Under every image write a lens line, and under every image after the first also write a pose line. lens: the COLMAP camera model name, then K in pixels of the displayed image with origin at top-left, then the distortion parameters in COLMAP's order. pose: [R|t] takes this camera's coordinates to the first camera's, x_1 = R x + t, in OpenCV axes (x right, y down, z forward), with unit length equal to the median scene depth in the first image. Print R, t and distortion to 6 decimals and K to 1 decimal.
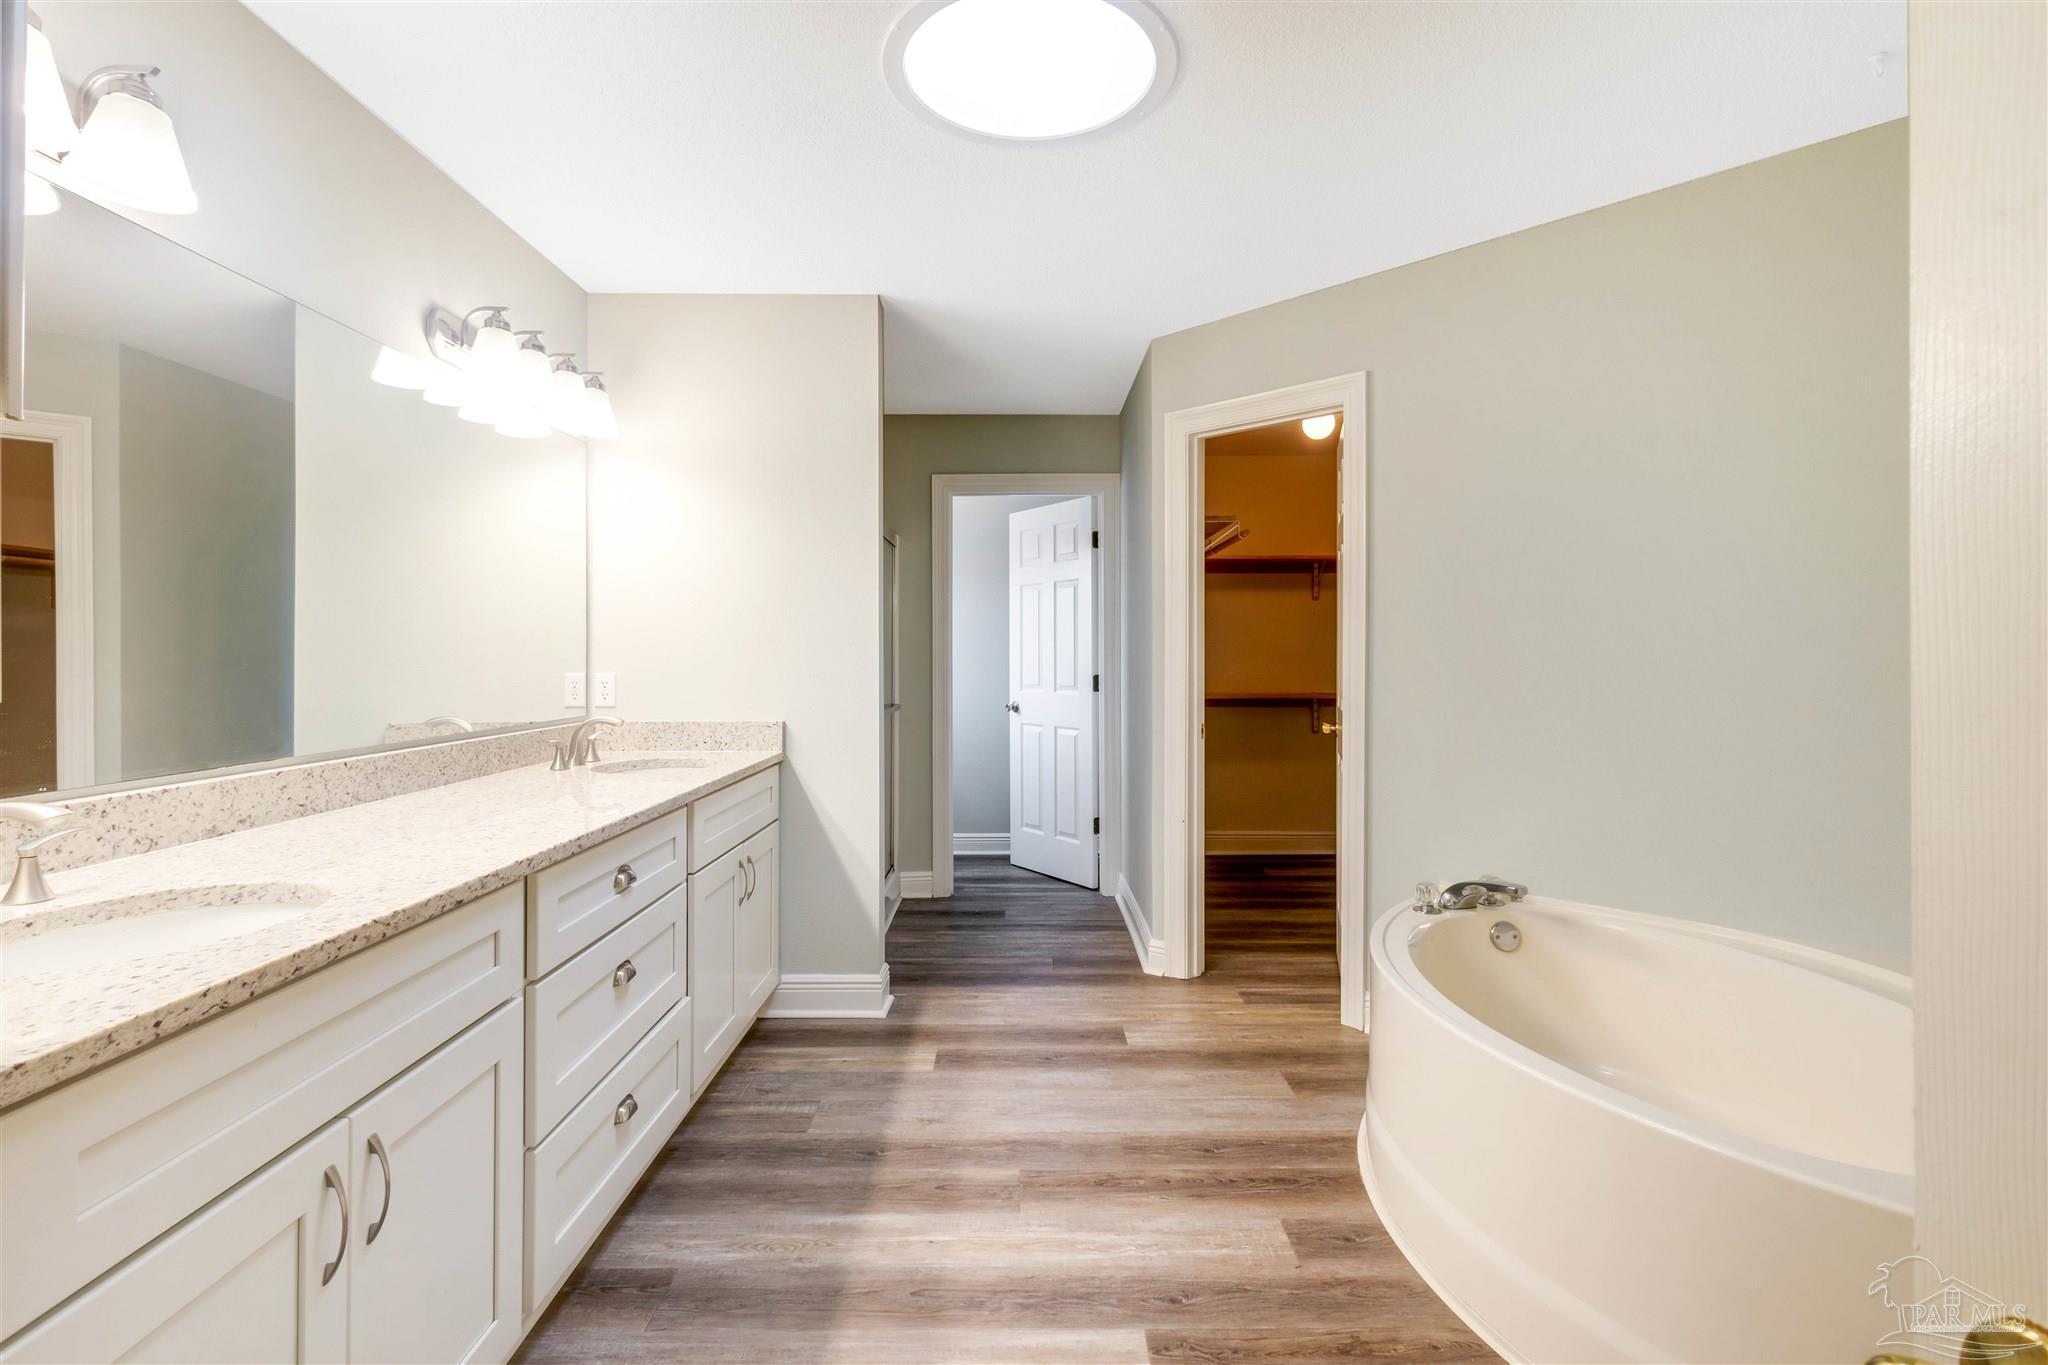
lens RADIAL K [[975.2, 0, 1023.4], [0, 975.2, 668.1], [0, 0, 1]] dist [-0.000912, -0.001354]
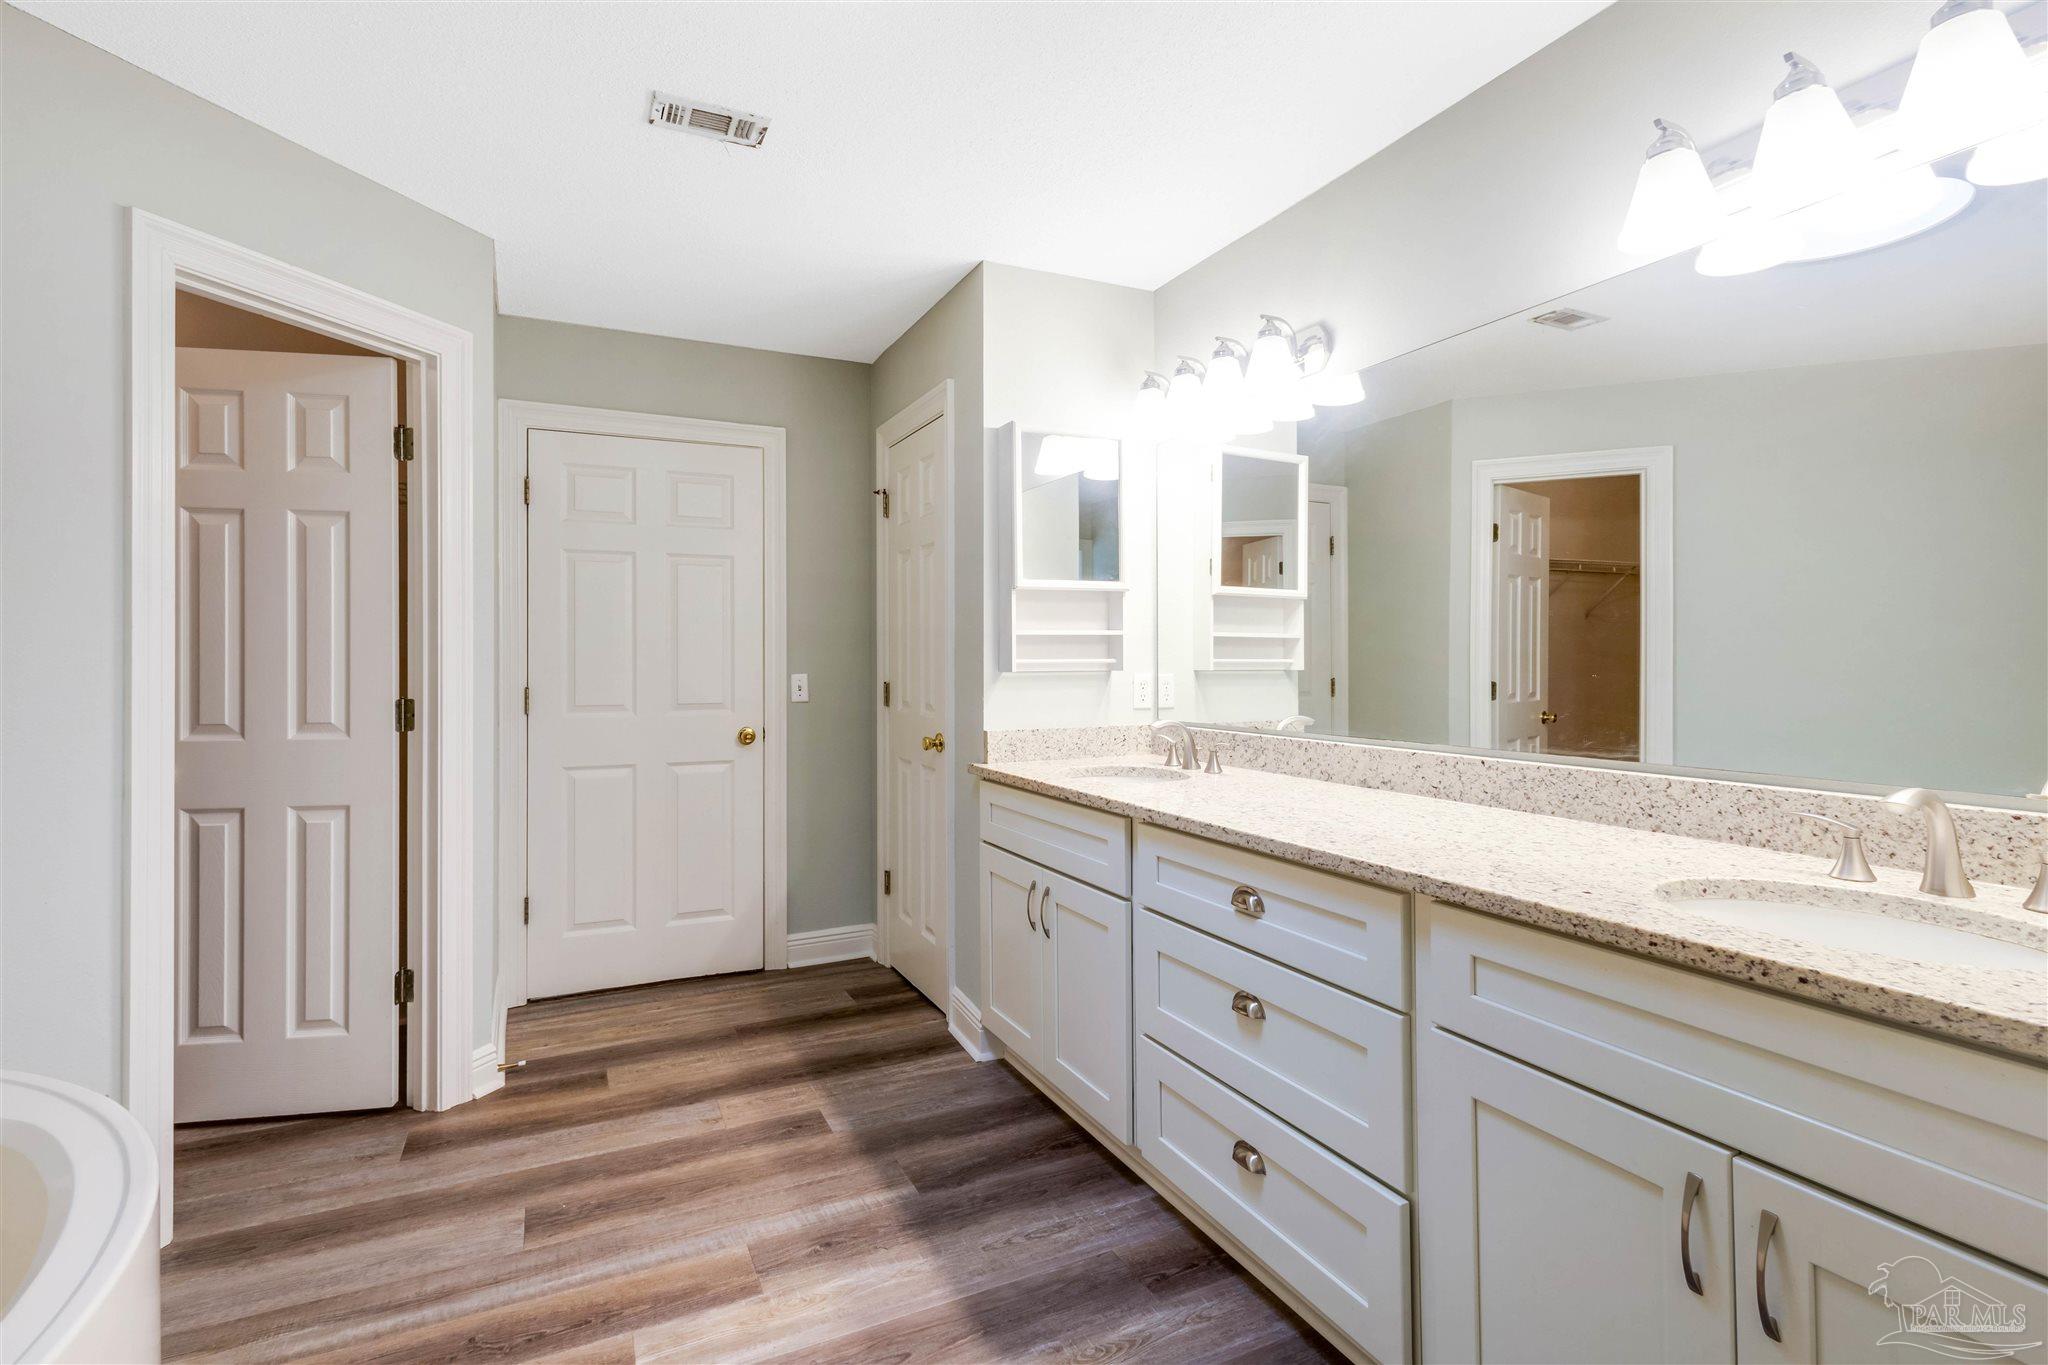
lens RADIAL K [[975.2, 0, 1033.0], [0, 975.2, 662.7], [0, 0, 1]] dist [-0.000912, -0.001354]
pose [[-0.899861, 0.006812, -0.436124, 0.165234], [0.000539, 0.999895, 0.014506, -0.019565], [0.436177, 0.012819, -0.899770, 1.759517]]
